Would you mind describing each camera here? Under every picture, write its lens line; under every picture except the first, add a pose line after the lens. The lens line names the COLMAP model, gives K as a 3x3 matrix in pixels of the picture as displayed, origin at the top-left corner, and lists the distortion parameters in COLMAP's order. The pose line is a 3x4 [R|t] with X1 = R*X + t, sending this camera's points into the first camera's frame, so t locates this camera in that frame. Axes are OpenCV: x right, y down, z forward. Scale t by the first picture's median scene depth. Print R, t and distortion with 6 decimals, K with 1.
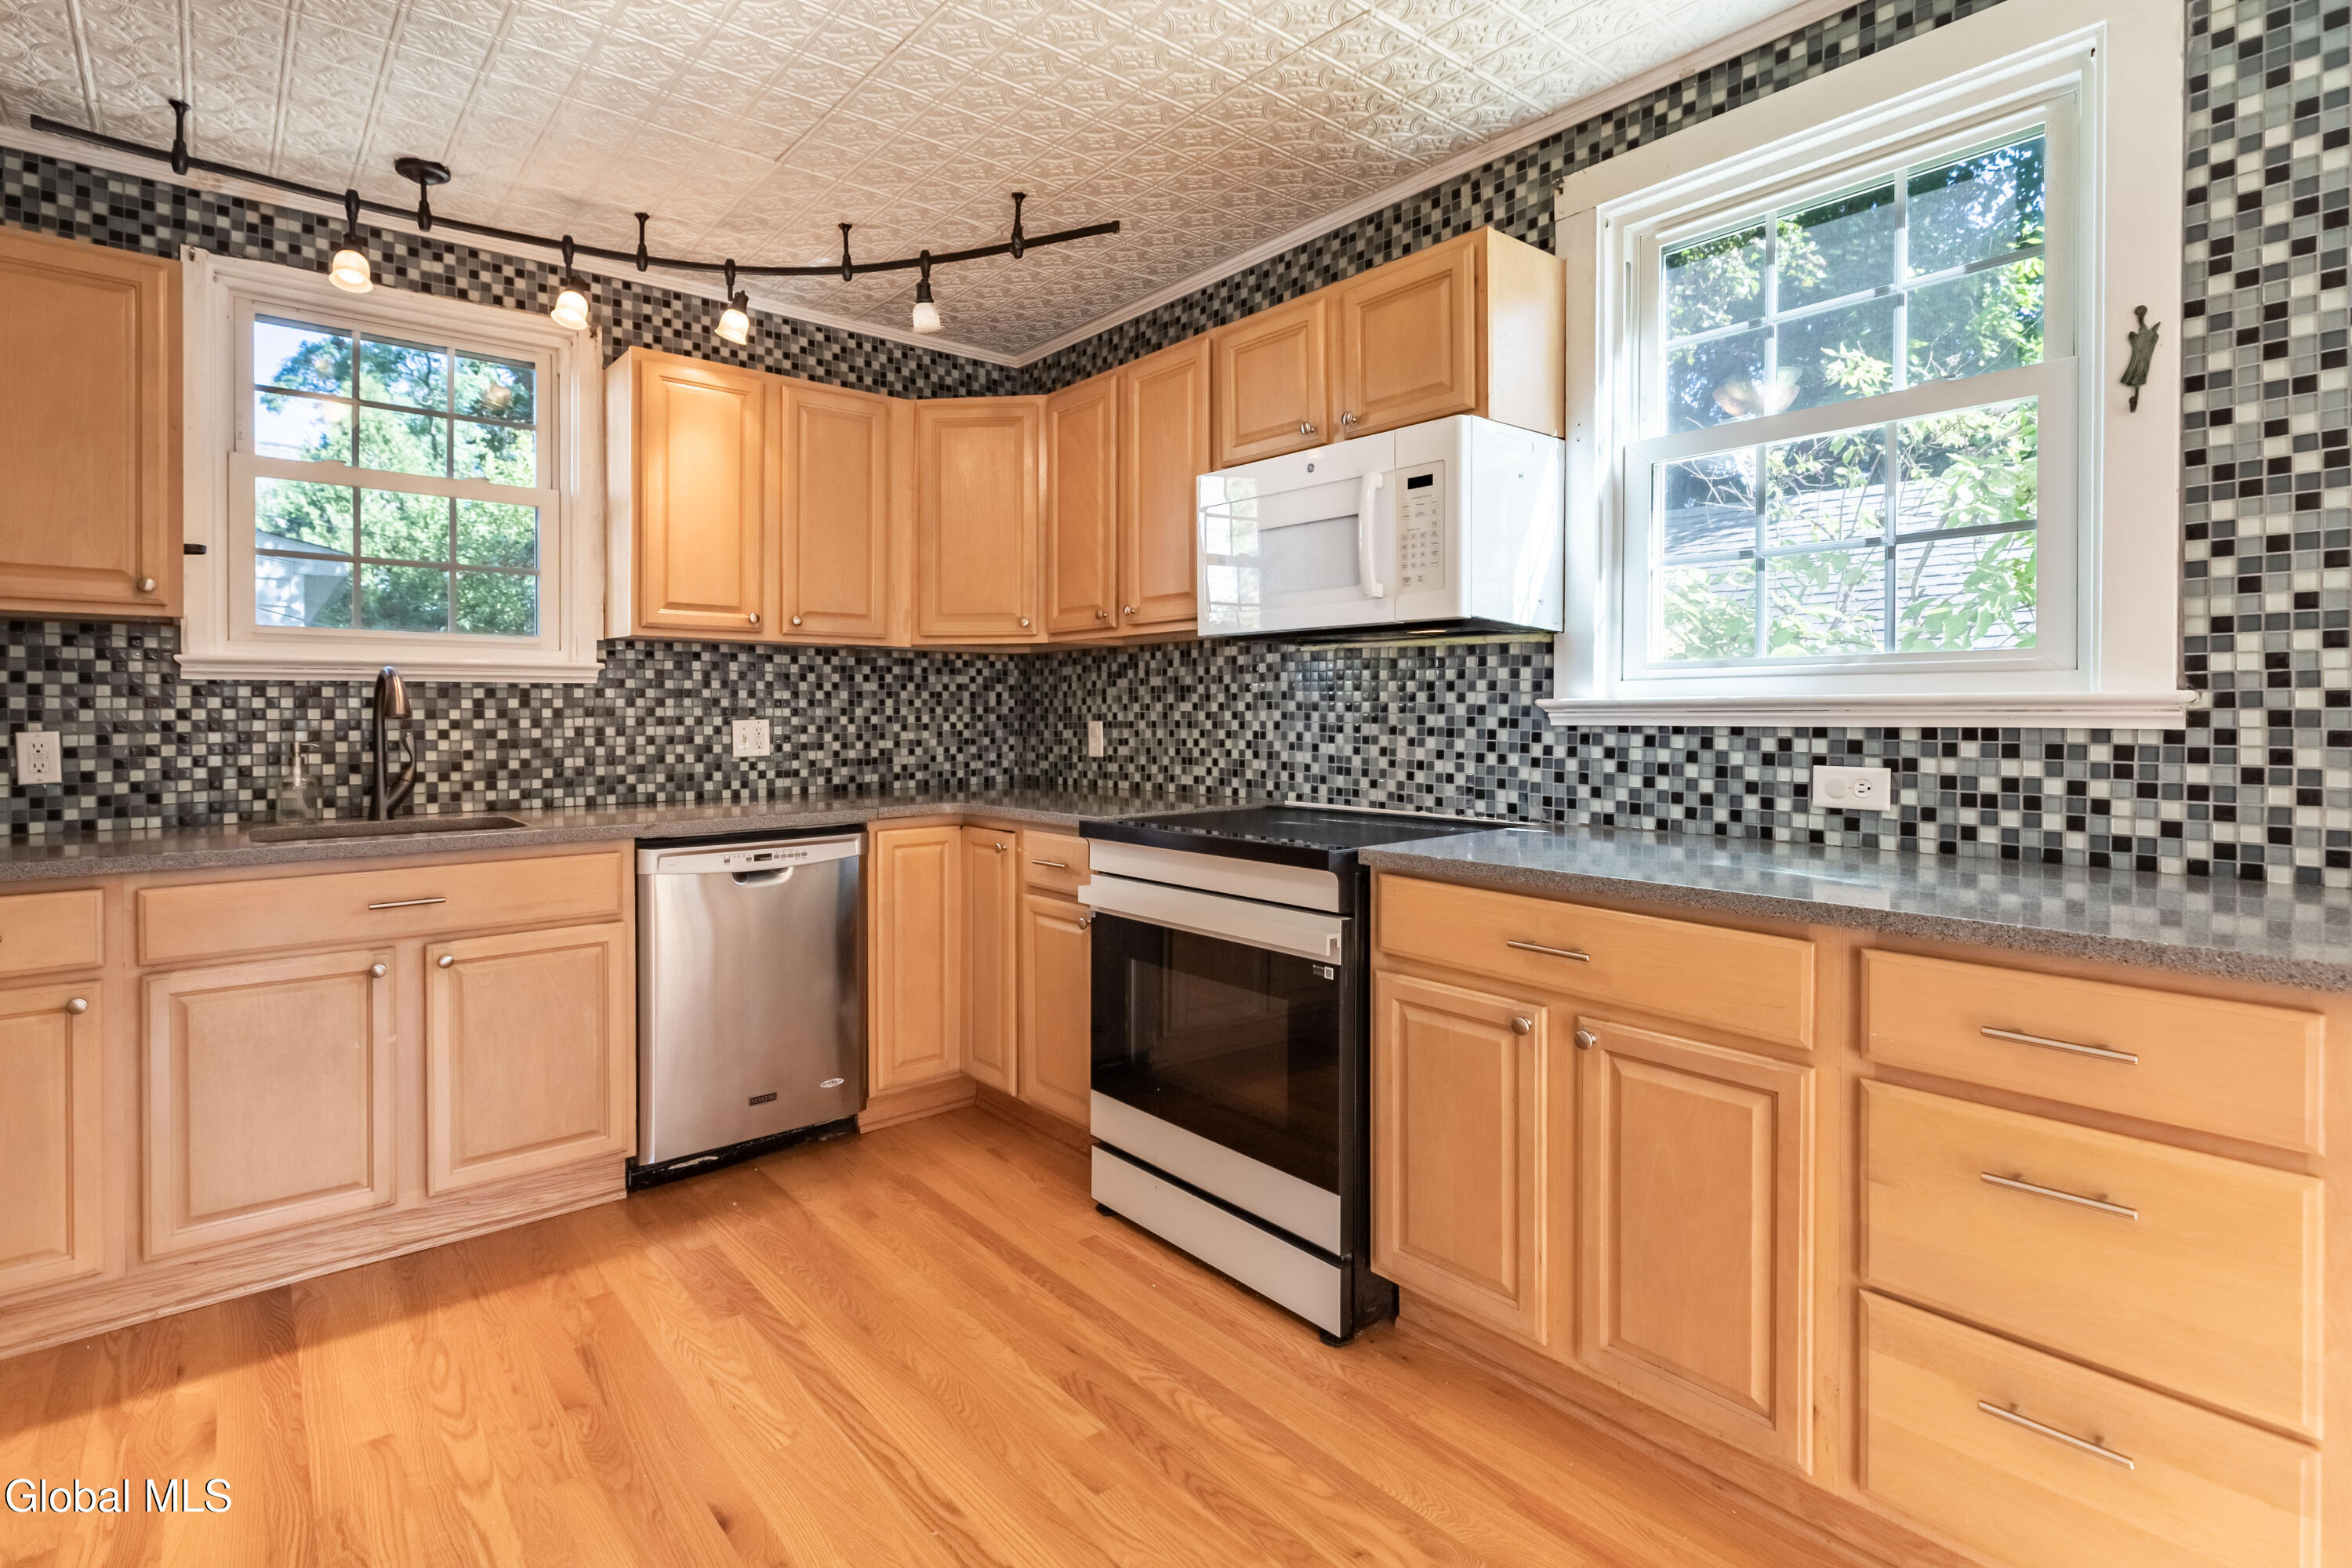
lens RADIAL K [[1062.1, 0, 1167.8], [0, 1062.1, 726.2], [0, 0, 1]] dist [-0.000472, -0.000197]
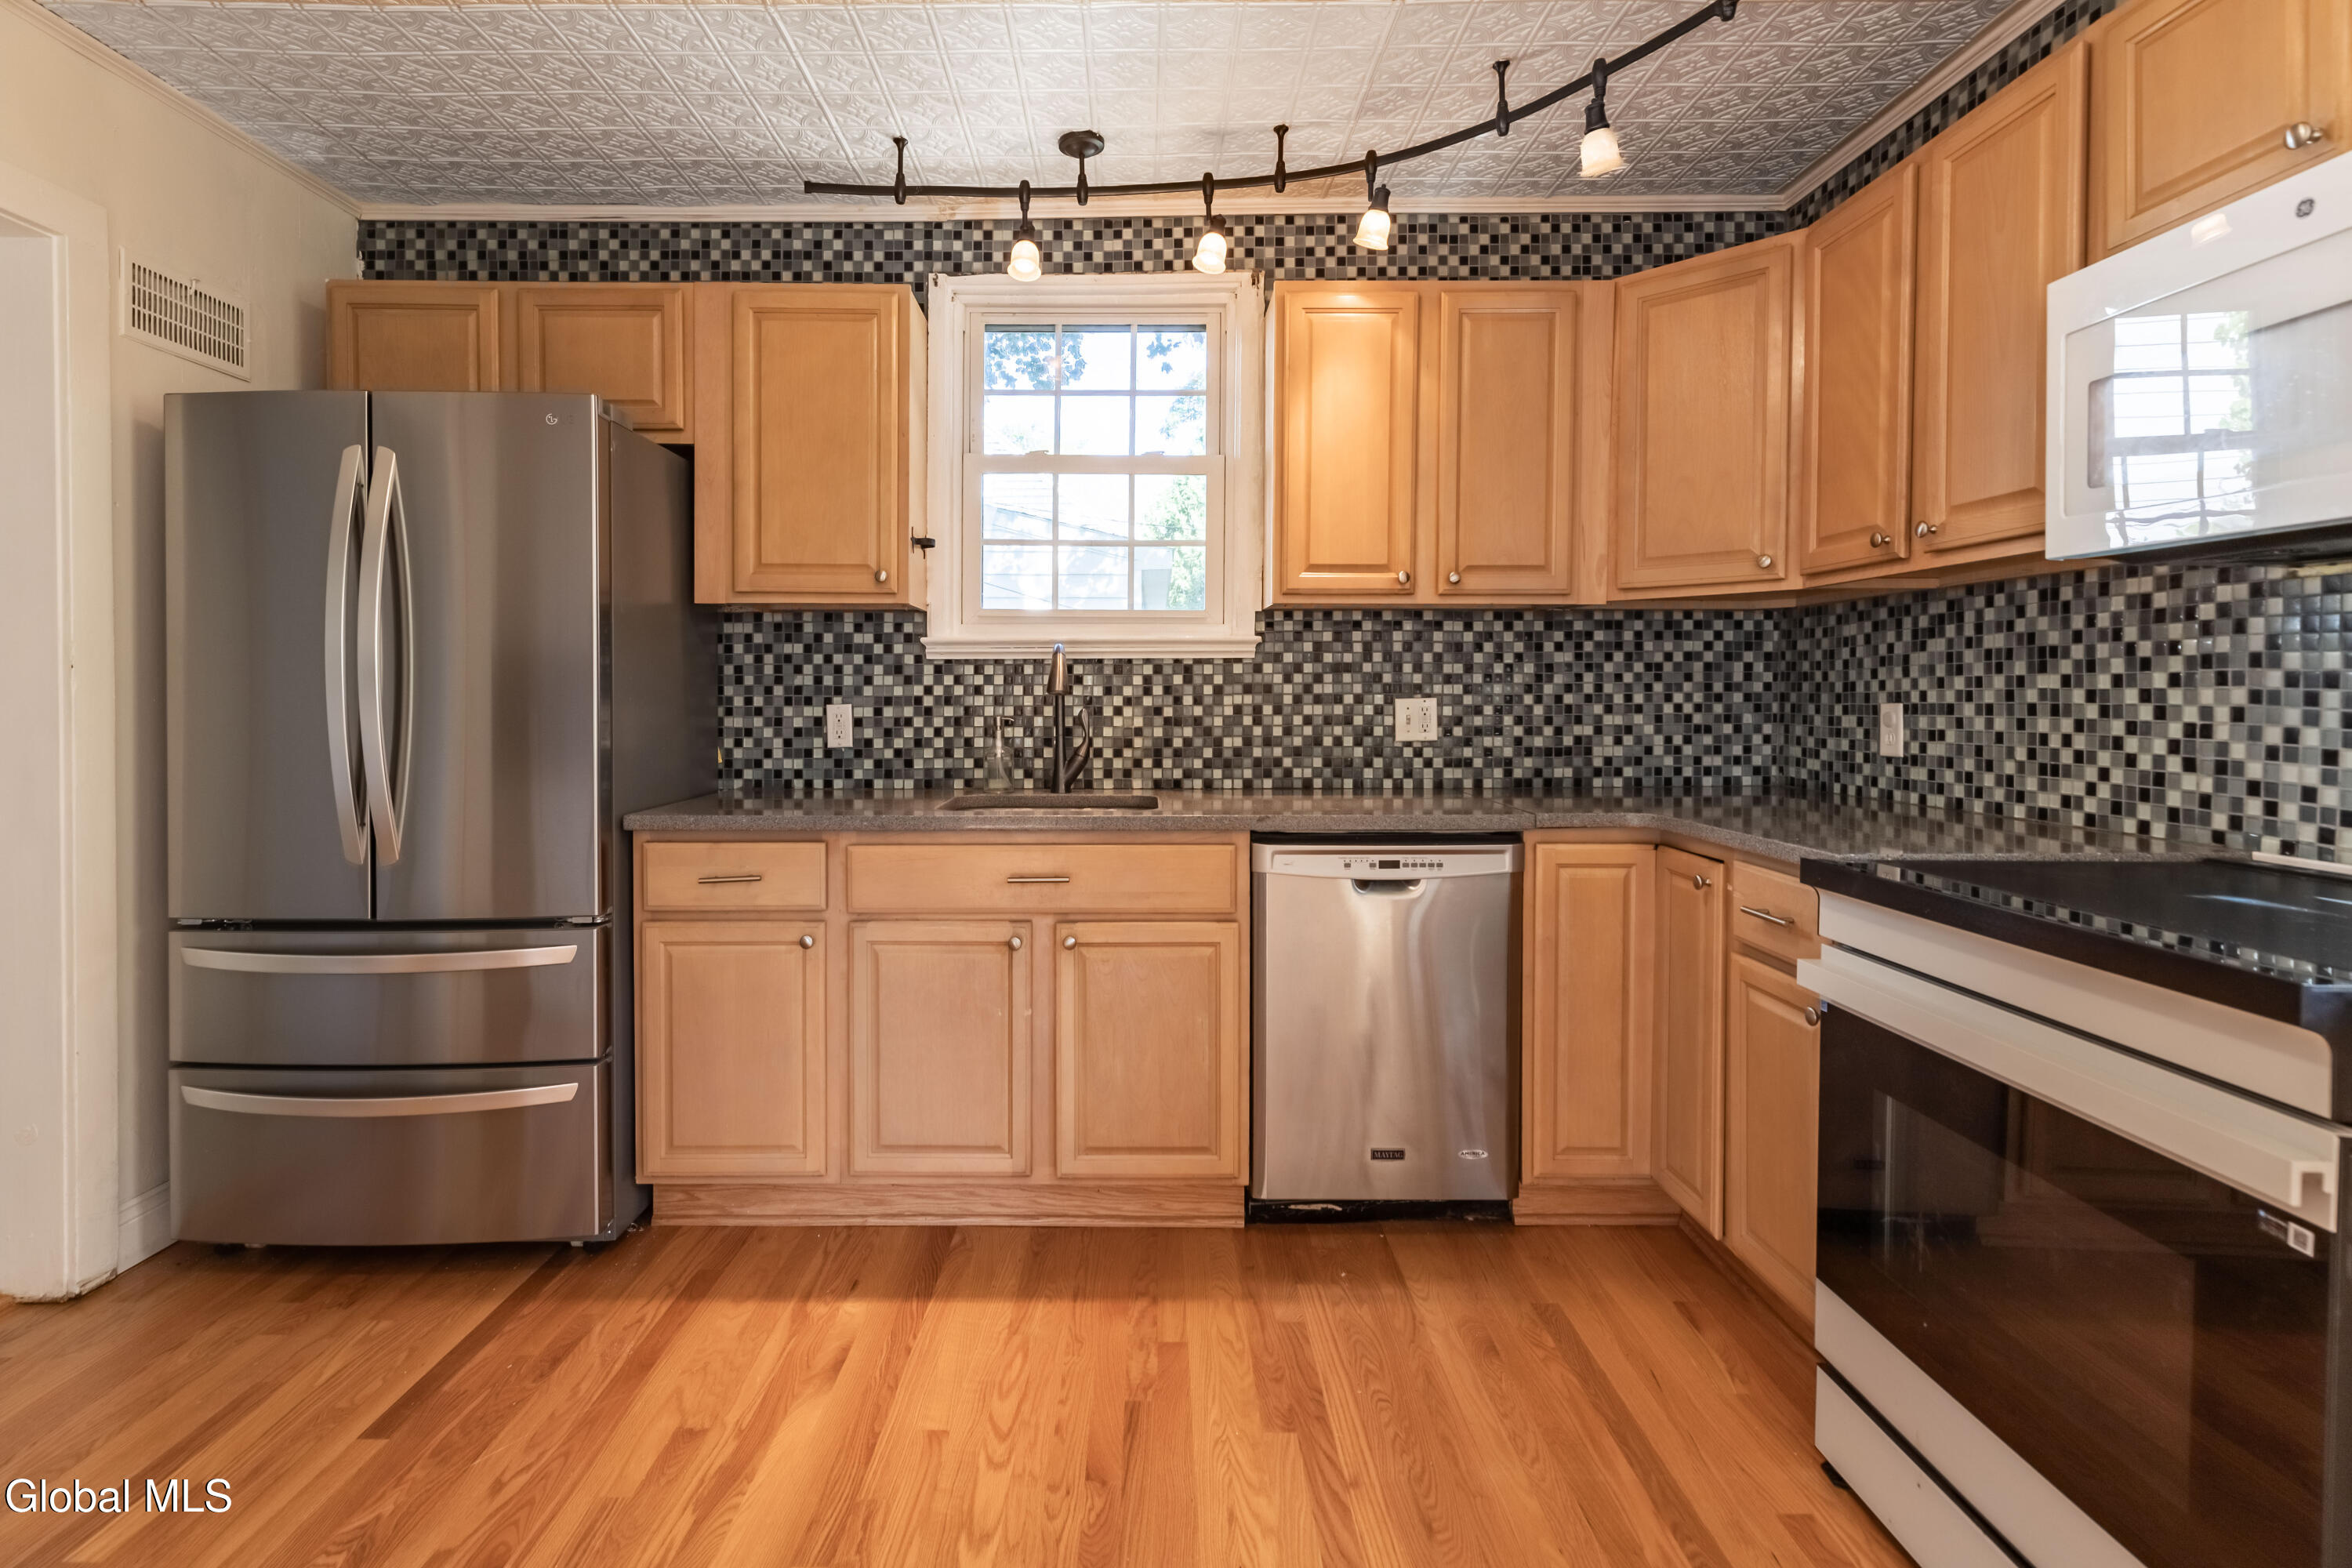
lens RADIAL K [[1141.1, 0, 1212.0], [0, 1141.1, 714.9], [0, 0, 1]] dist [0.003524, -0.000284]
pose [[0.778154, 0.015425, -0.627885, 0.062167], [-0.010181, 0.999877, 0.011946, -0.002095], [0.627991, -0.002903, 0.778215, 0.204313]]
